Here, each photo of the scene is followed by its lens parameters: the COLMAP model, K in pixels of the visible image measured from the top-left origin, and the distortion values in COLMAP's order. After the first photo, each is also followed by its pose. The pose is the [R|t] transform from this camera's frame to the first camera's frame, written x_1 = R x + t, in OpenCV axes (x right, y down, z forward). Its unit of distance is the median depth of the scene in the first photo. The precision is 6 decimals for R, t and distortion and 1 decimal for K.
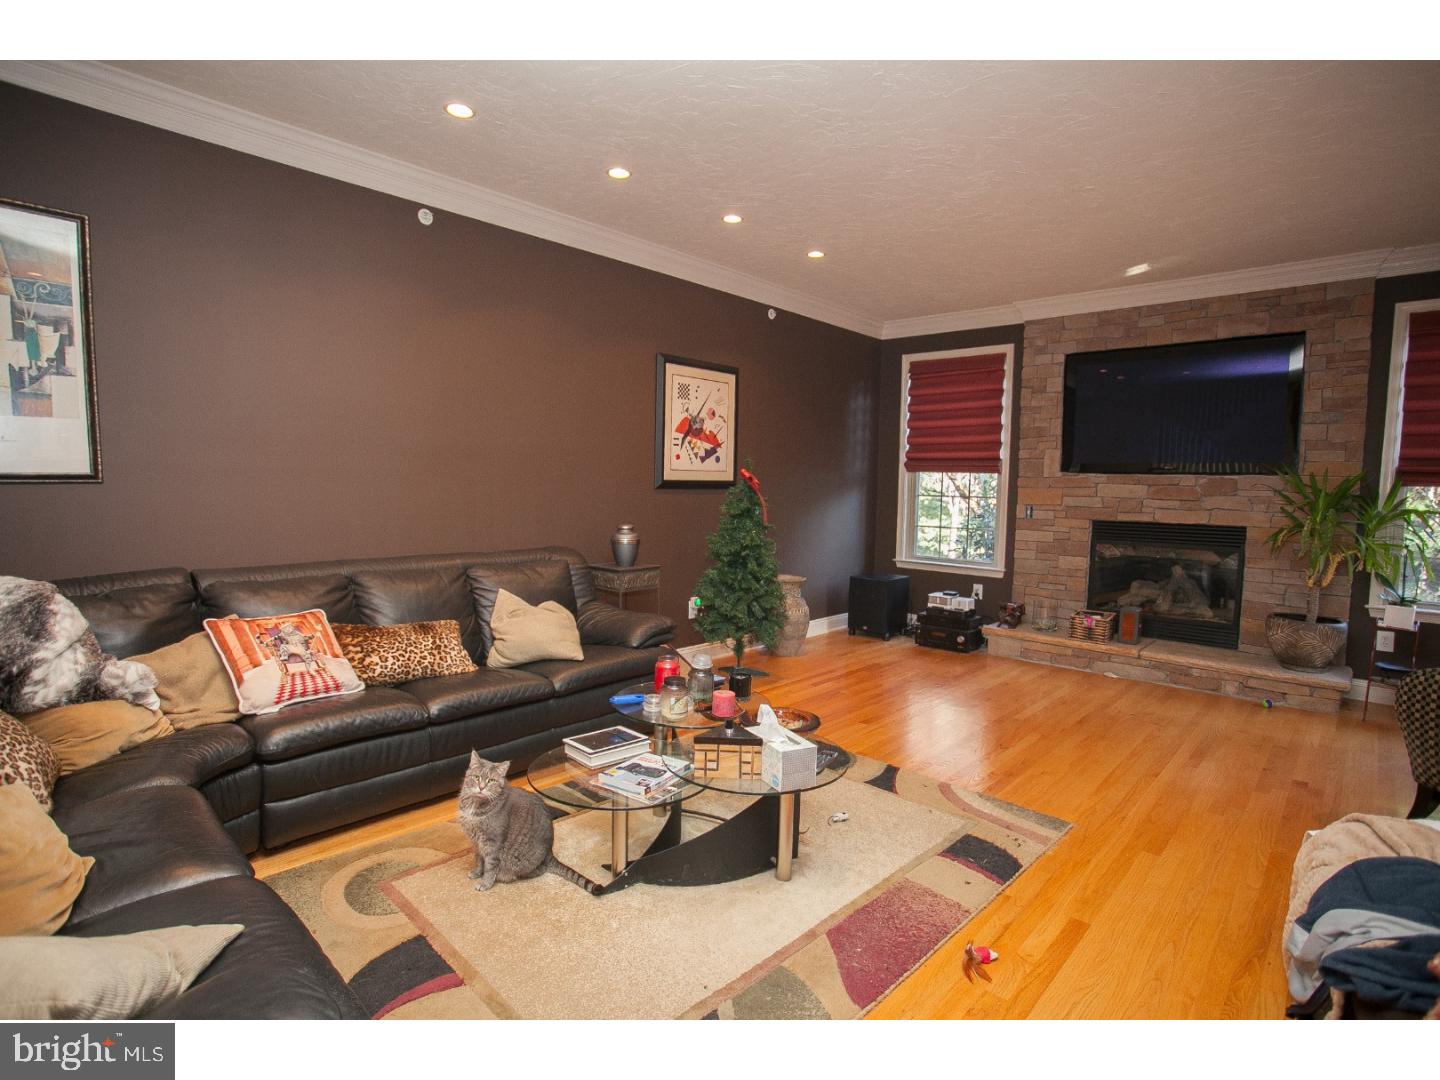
lens RADIAL K [[709.6, 0, 720.0], [0, 709.6, 540.0], [0, 0, 1]] dist [-0.070377, 0.028464]
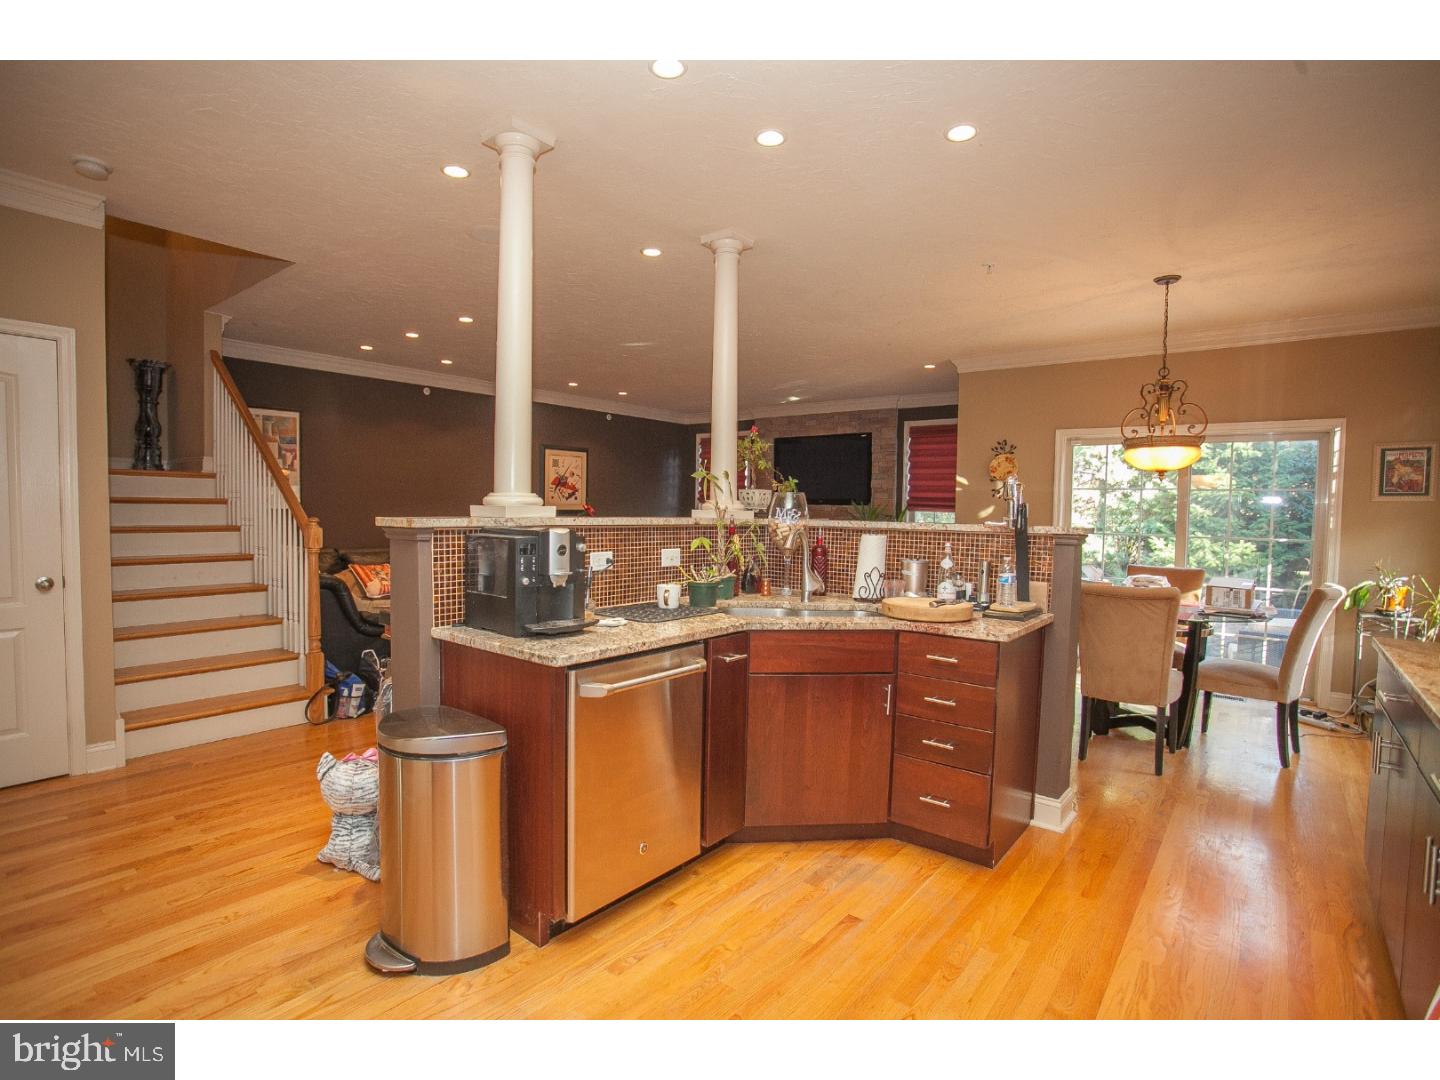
lens RADIAL K [[745.5, 0, 720.0], [0, 745.5, 540.0], [0, 0, 1]] dist [0.001958, 0.000193]
pose [[0.996467, -0.006134, 0.083764, 0.216902], [0.009258, 0.999274, -0.036950, 0.073610], [-0.083477, 0.037595, 0.995800, -1.009524]]
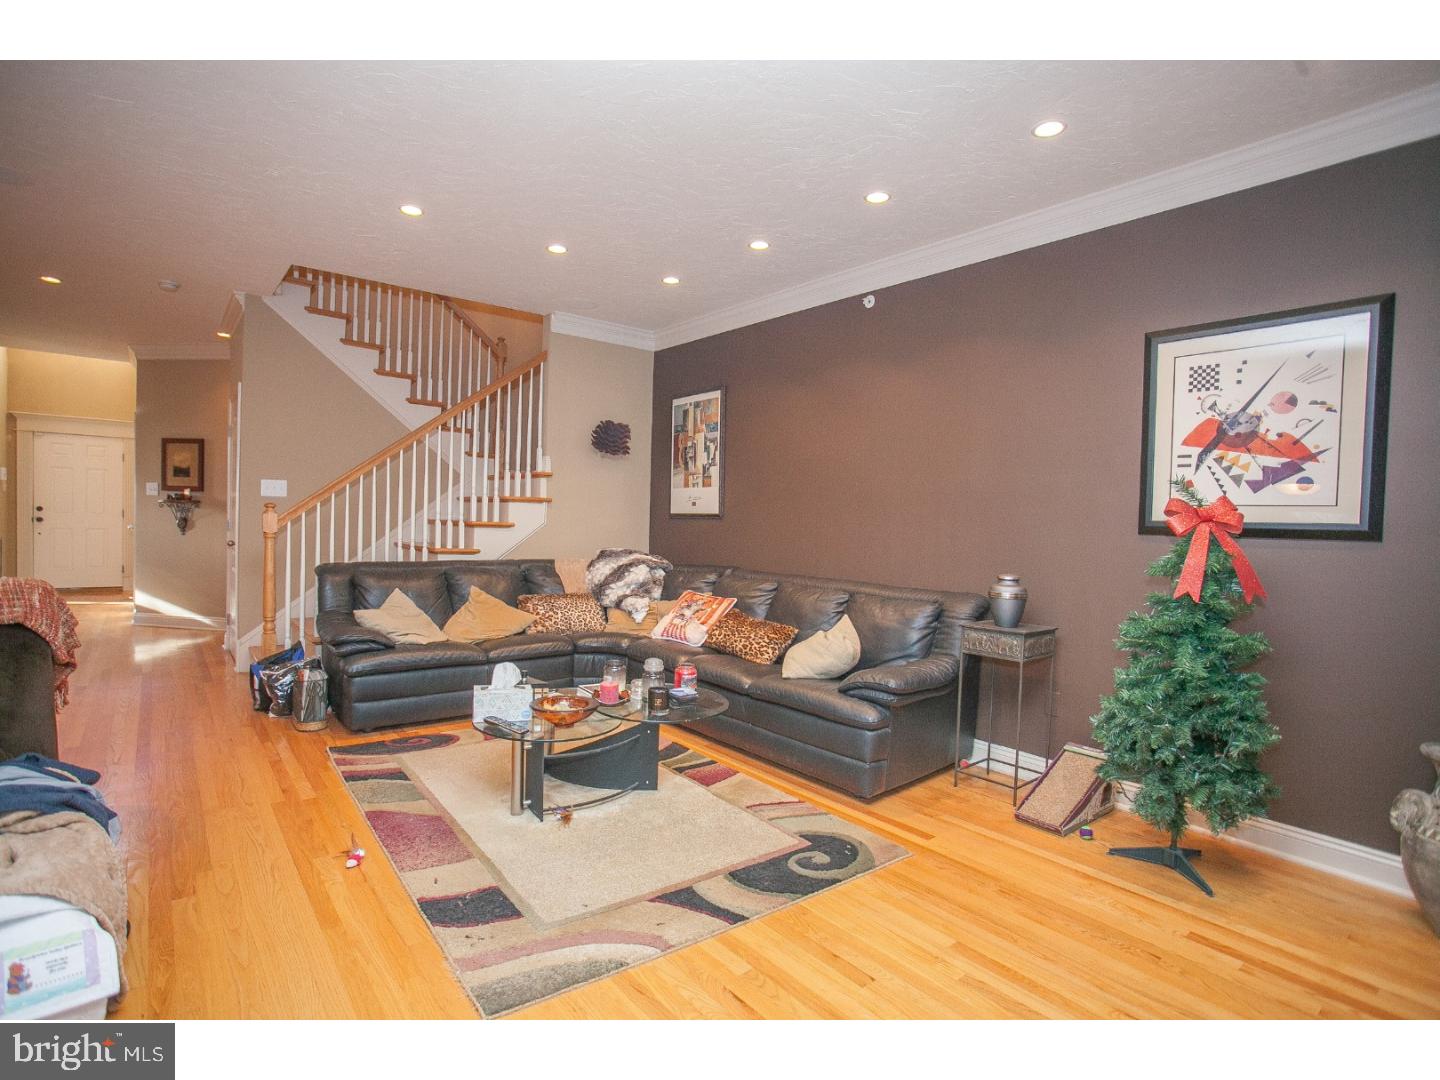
lens RADIAL K [[711.2, 0, 726.7], [0, 711.2, 539.4], [0, 0, 1]] dist [-0.000849, 0.000001]
pose [[-0.105221, 0.022552, -0.994193, 0.603140], [-0.099360, 0.994502, 0.033075, -0.048285], [0.989473, 0.102264, -0.102402, 0.654287]]
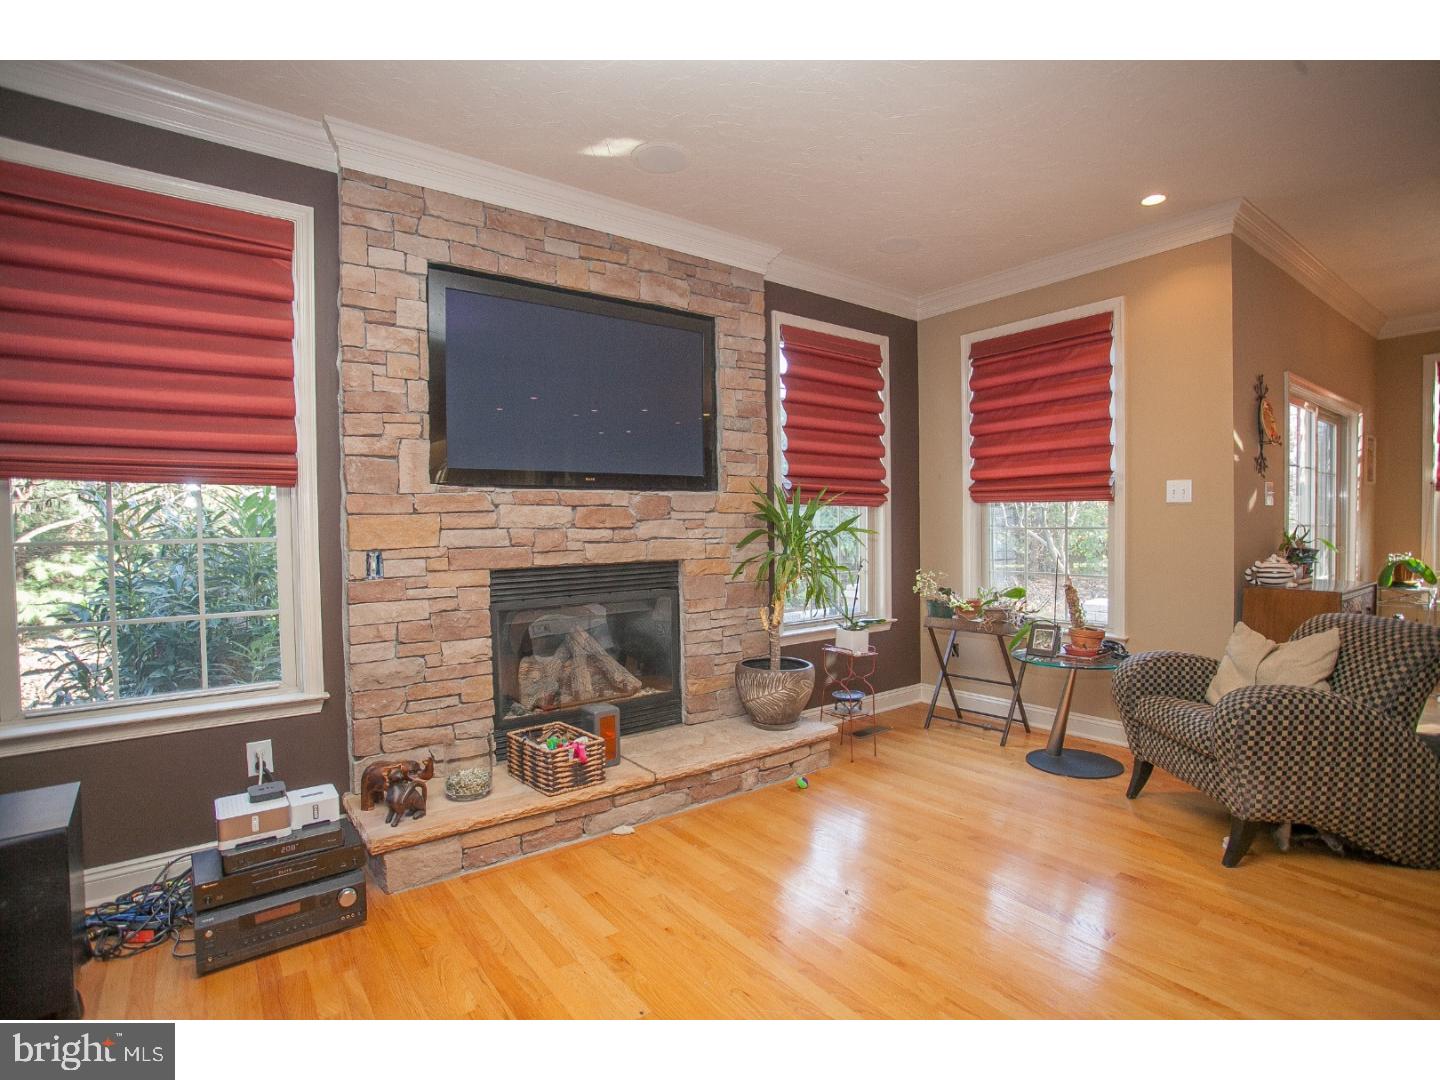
lens RADIAL K [[709.6, 0, 720.0], [0, 709.6, 540.0], [0, 0, 1]] dist [-0.070377, 0.028464]
pose [[0.178587, -0.044959, 0.982896, 0.009820], [0.092430, 0.995305, 0.028733, -0.057256], [-0.979573, 0.085718, 0.181904, 0.792869]]
